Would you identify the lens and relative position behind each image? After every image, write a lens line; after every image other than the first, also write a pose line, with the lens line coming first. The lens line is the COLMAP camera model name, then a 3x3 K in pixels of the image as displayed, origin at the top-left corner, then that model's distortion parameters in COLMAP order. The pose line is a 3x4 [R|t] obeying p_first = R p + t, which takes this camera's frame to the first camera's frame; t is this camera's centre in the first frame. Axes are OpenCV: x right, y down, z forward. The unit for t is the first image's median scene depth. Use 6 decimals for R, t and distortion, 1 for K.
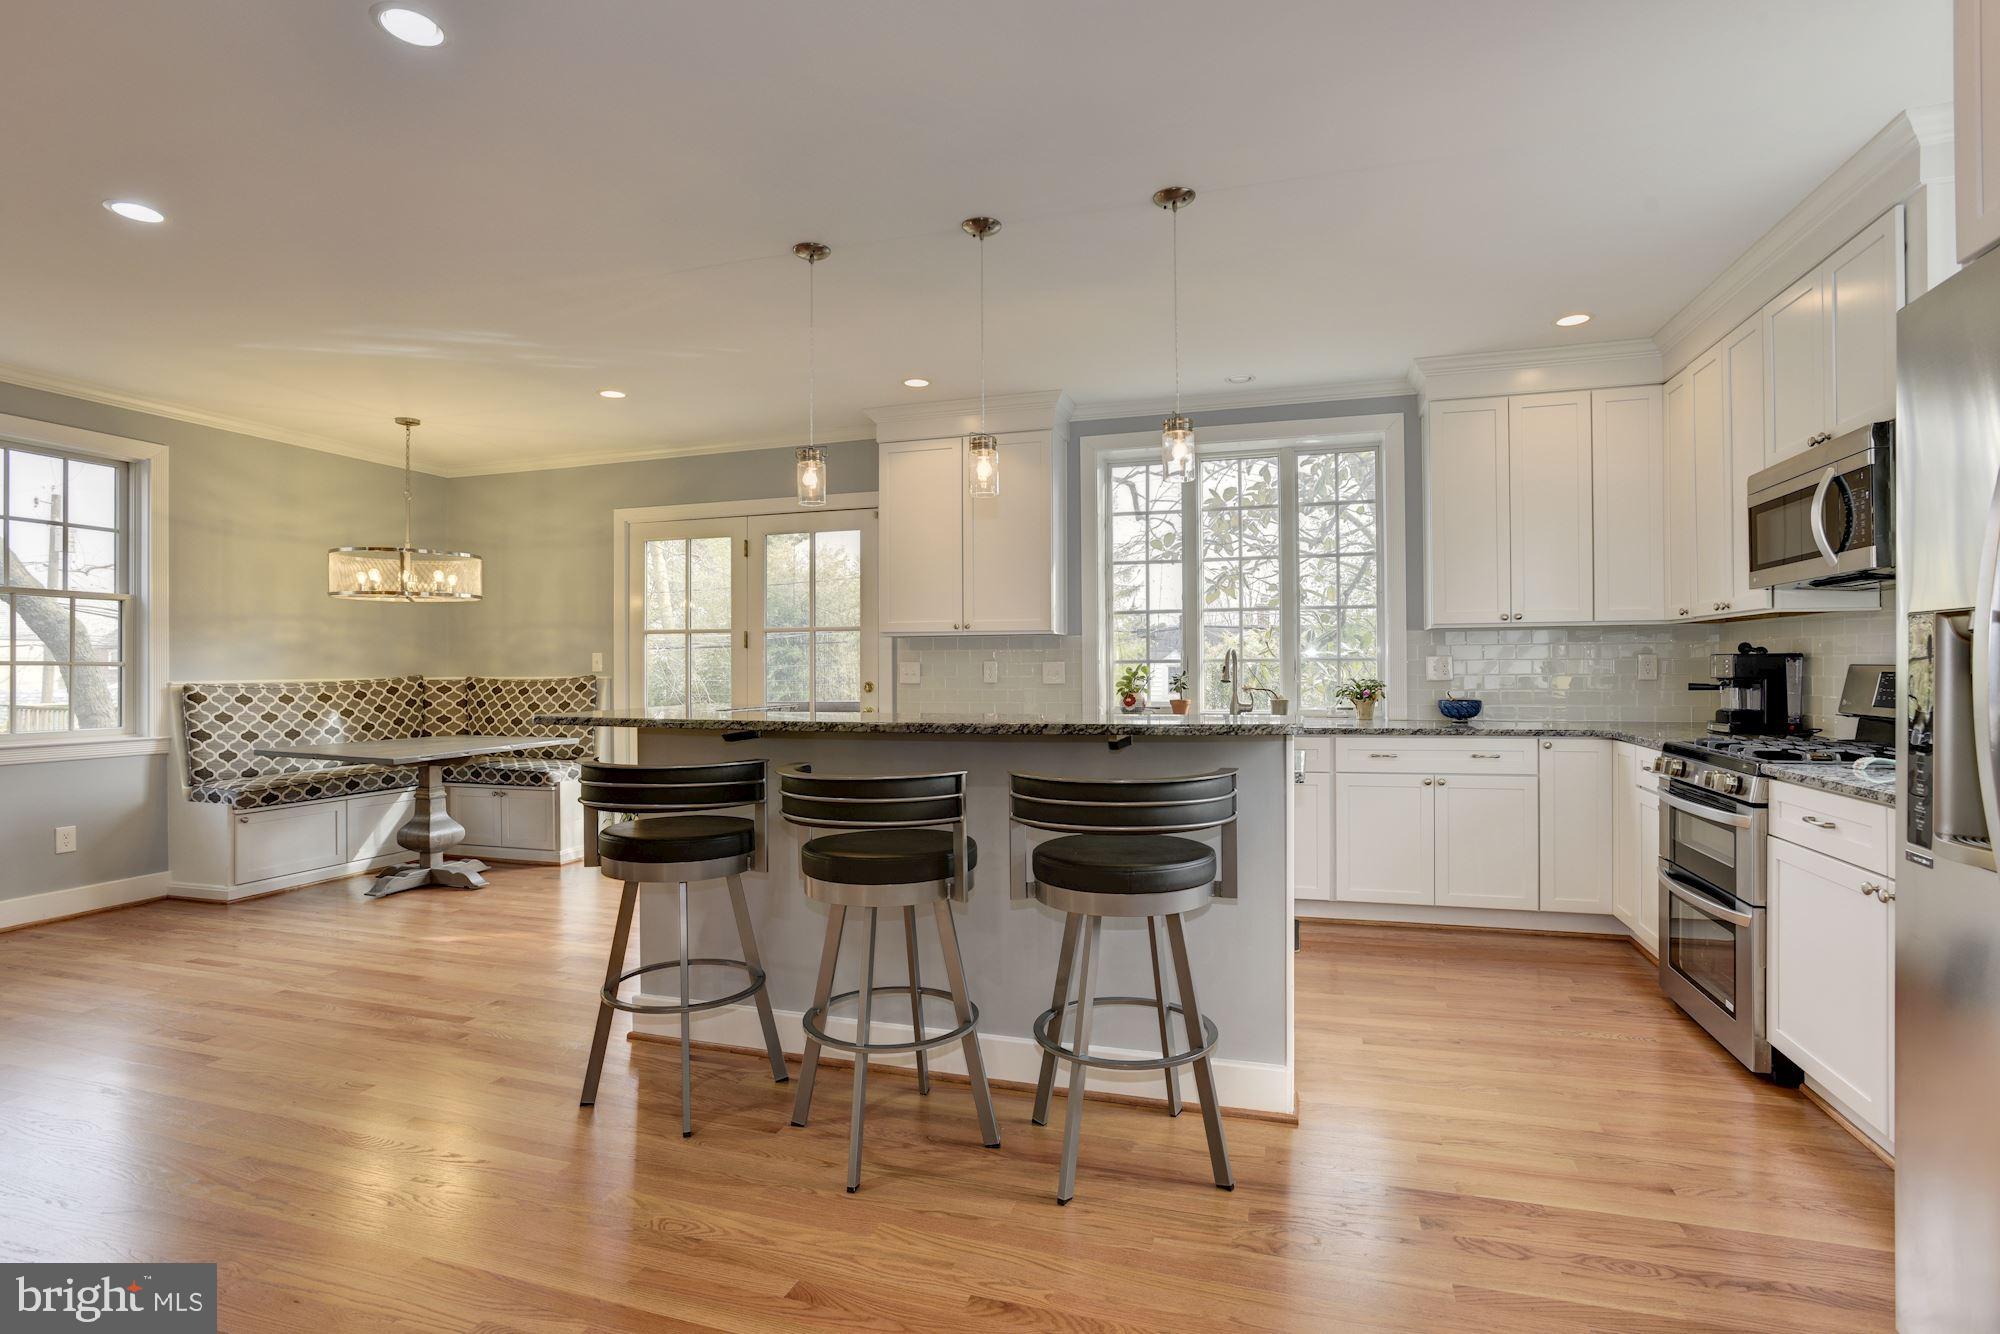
lens RADIAL K [[966.4, 0, 1016.9], [0, 966.4, 681.4], [0, 0, 1]] dist [-0.042504, 0.022312]
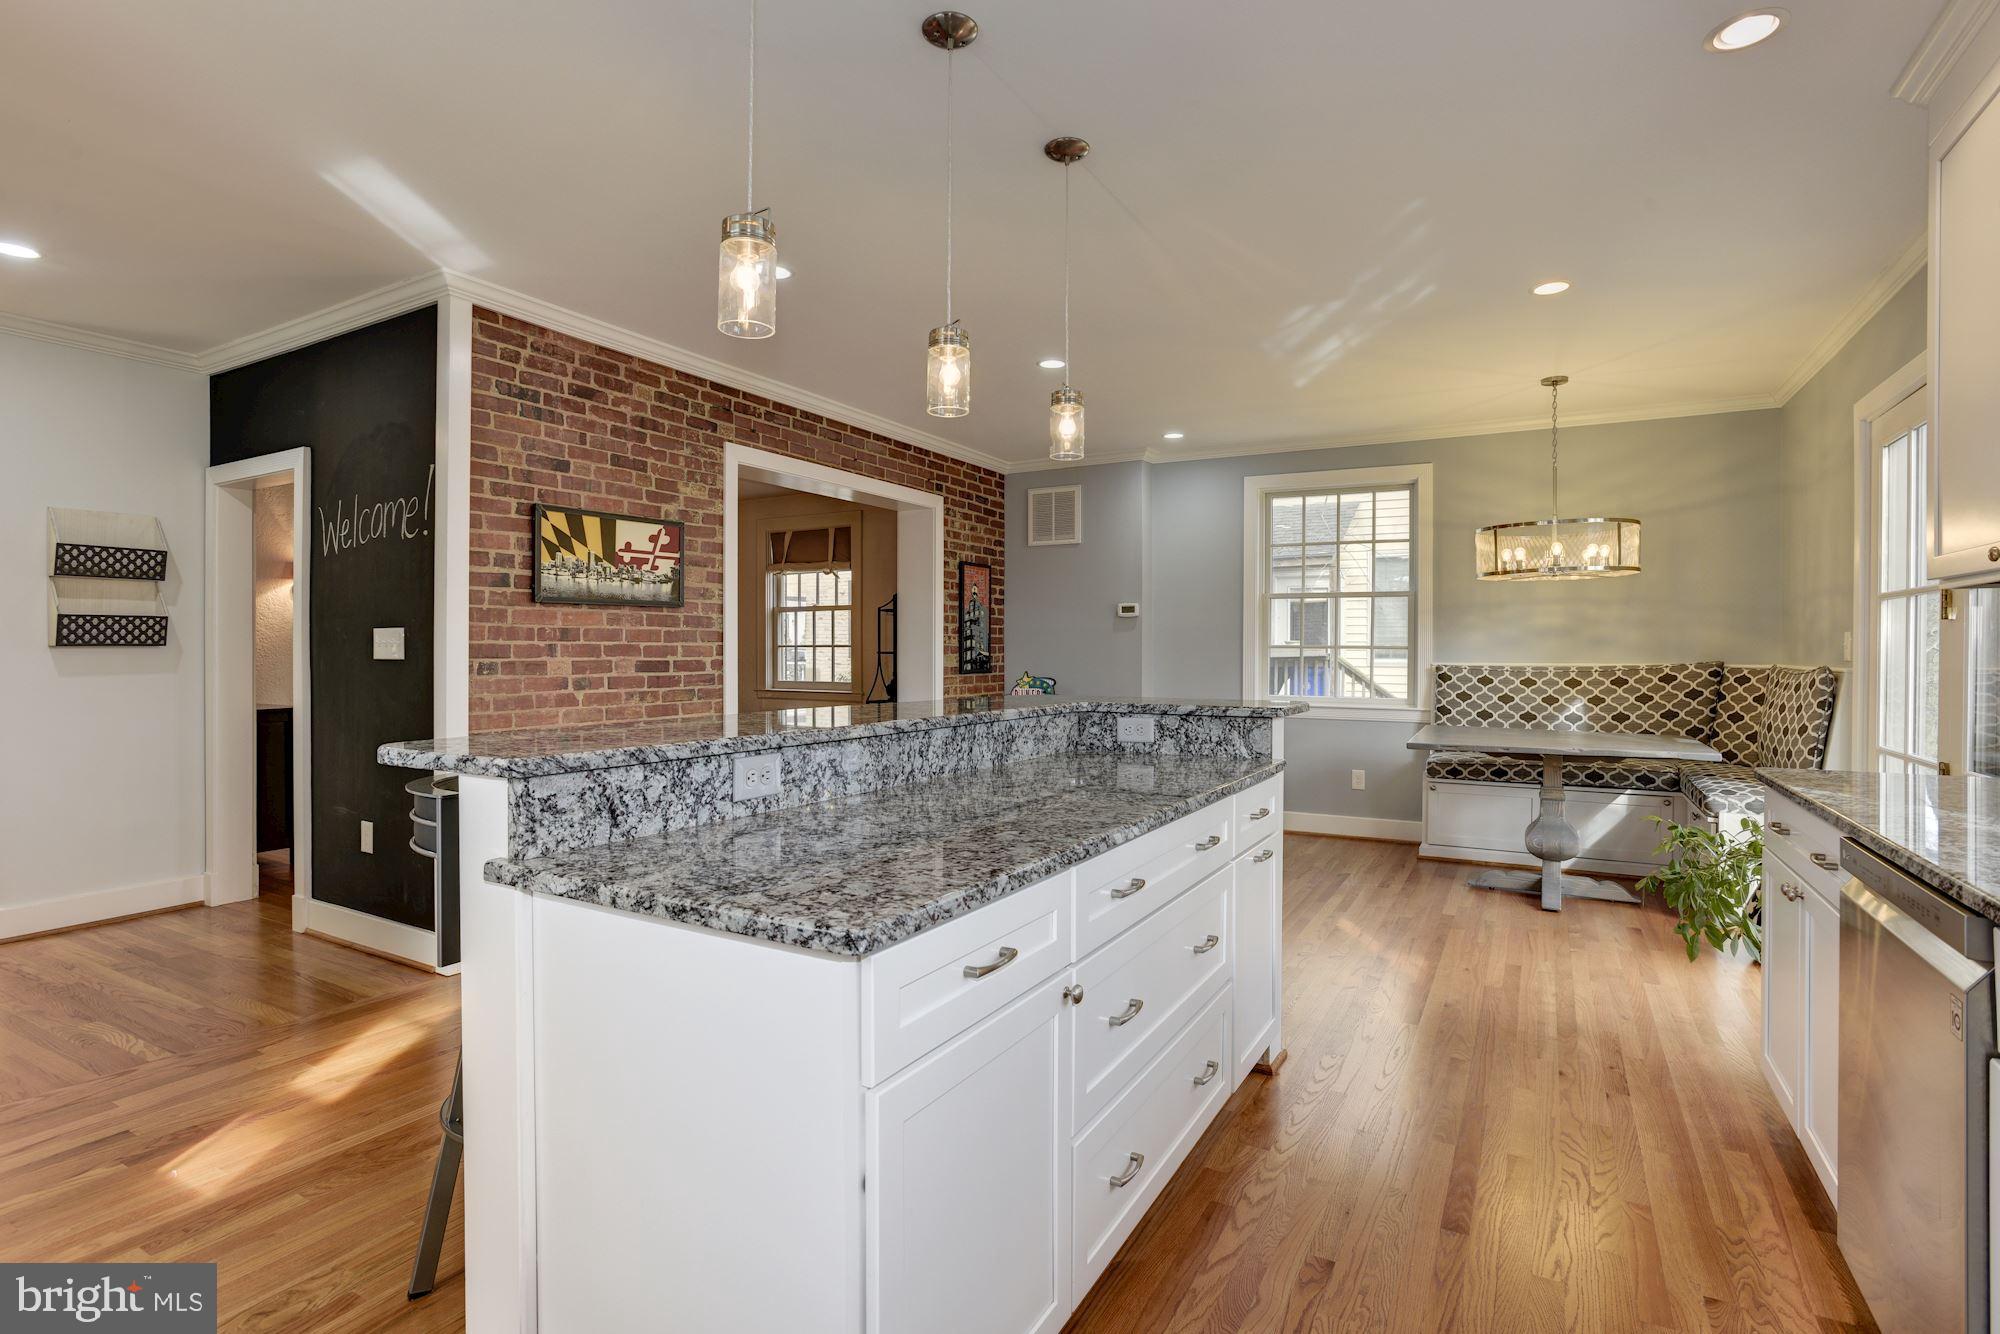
lens RADIAL K [[966.4, 0, 1024.5], [0, 966.4, 651.5], [0, 0, 1]] dist [-0.042504, 0.022312]
pose [[-0.184338, 0.004880, -0.982851, 0.341146], [-0.017745, 0.999808, 0.008293, -0.013419], [0.982703, 0.018969, -0.184216, 0.662291]]
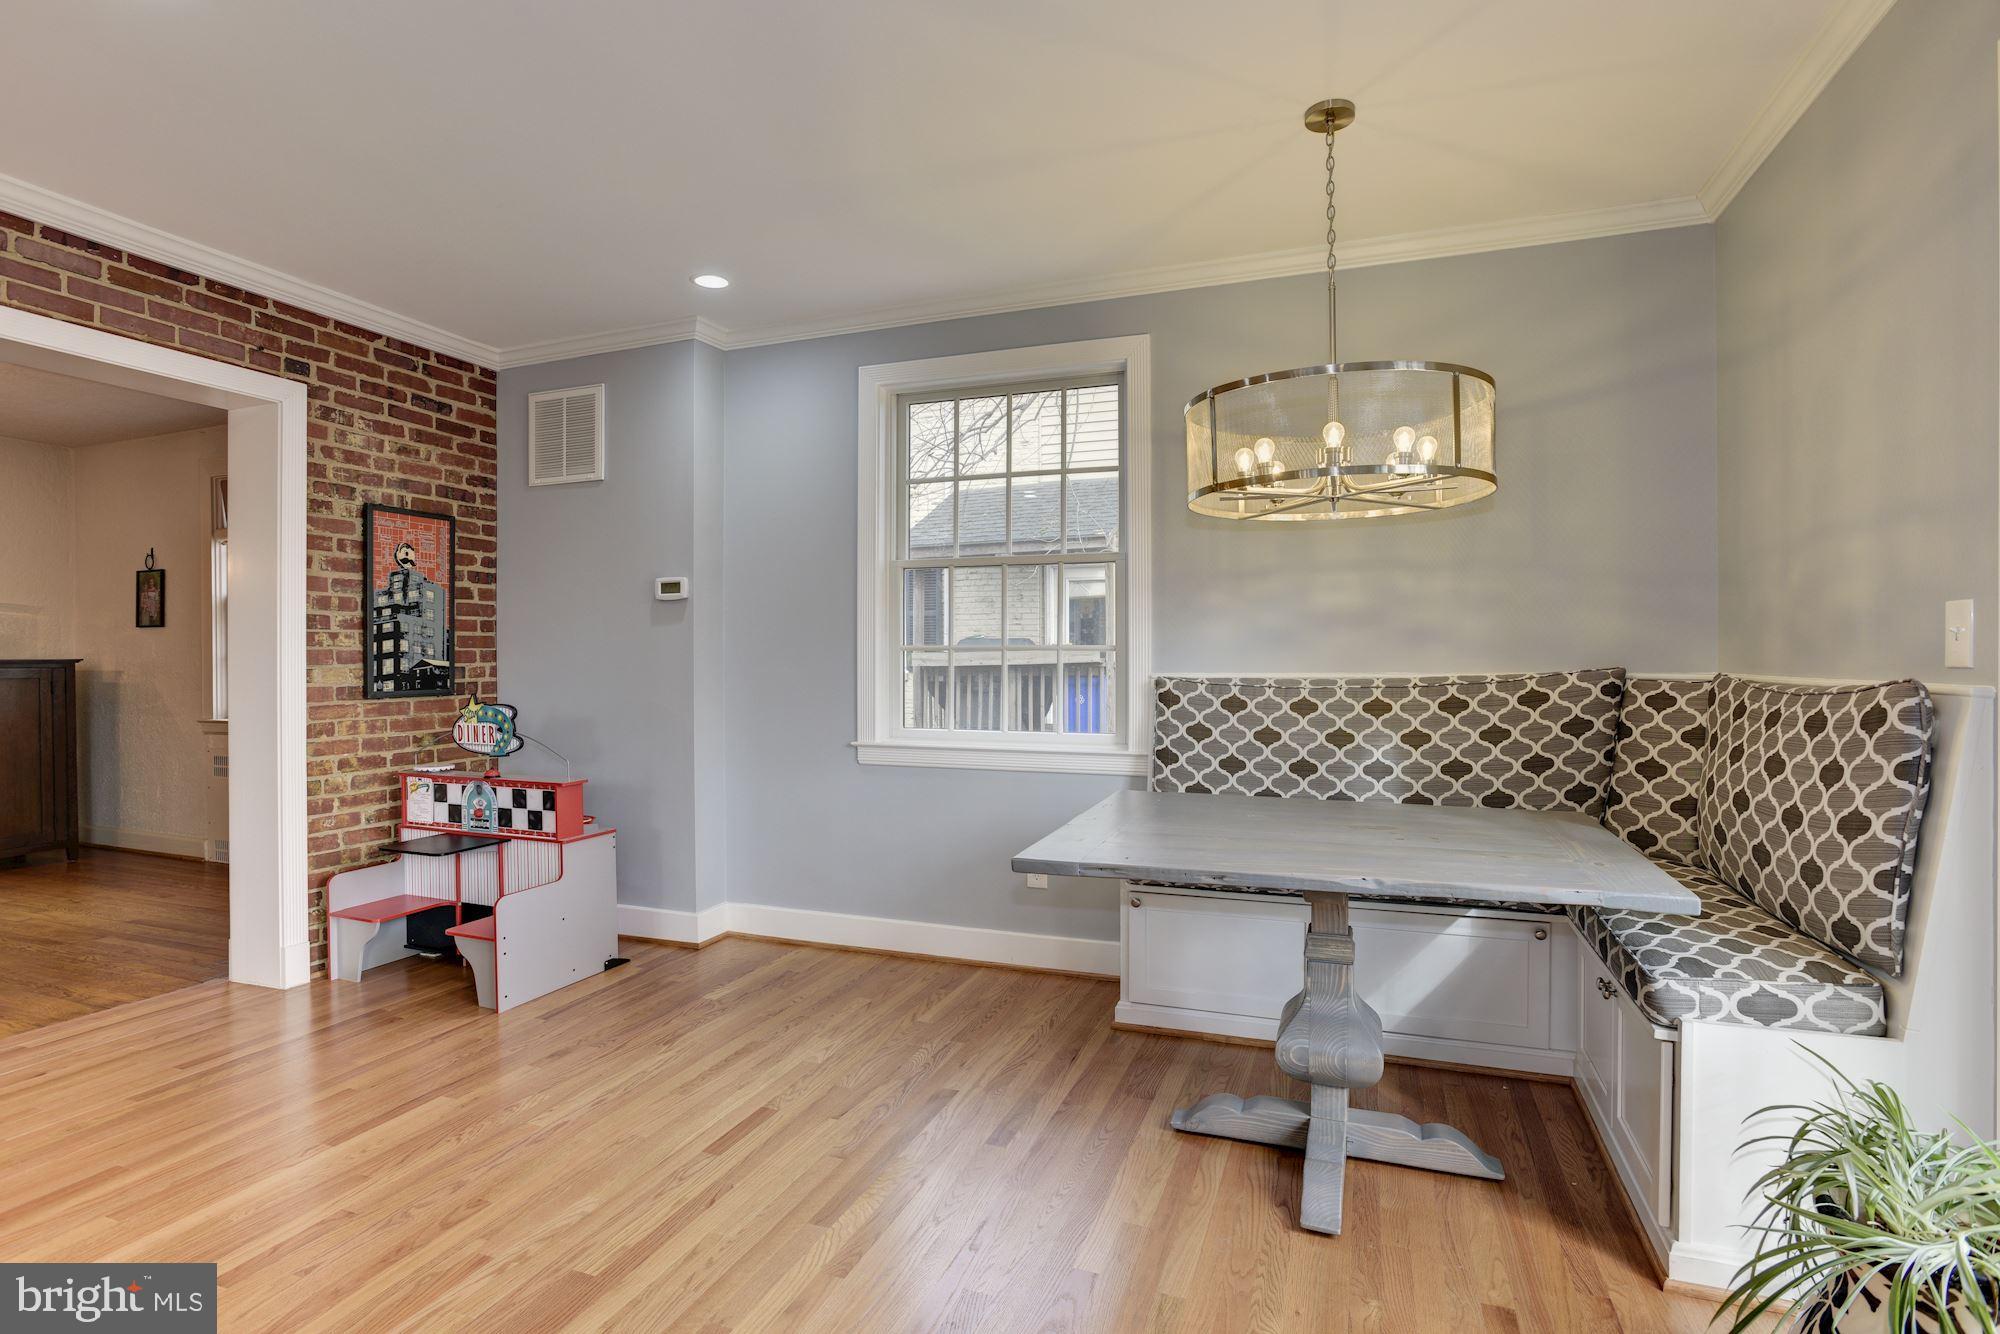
lens RADIAL K [[966.4, 0, 996.8], [0, 966.4, 661.0], [0, 0, 1]] dist [-0.042504, 0.022312]
pose [[-0.059634, 0.008626, -0.998183, -0.167713], [-0.011374, 0.999892, 0.009320, -0.013025], [0.998156, 0.011909, -0.059529, 0.852746]]
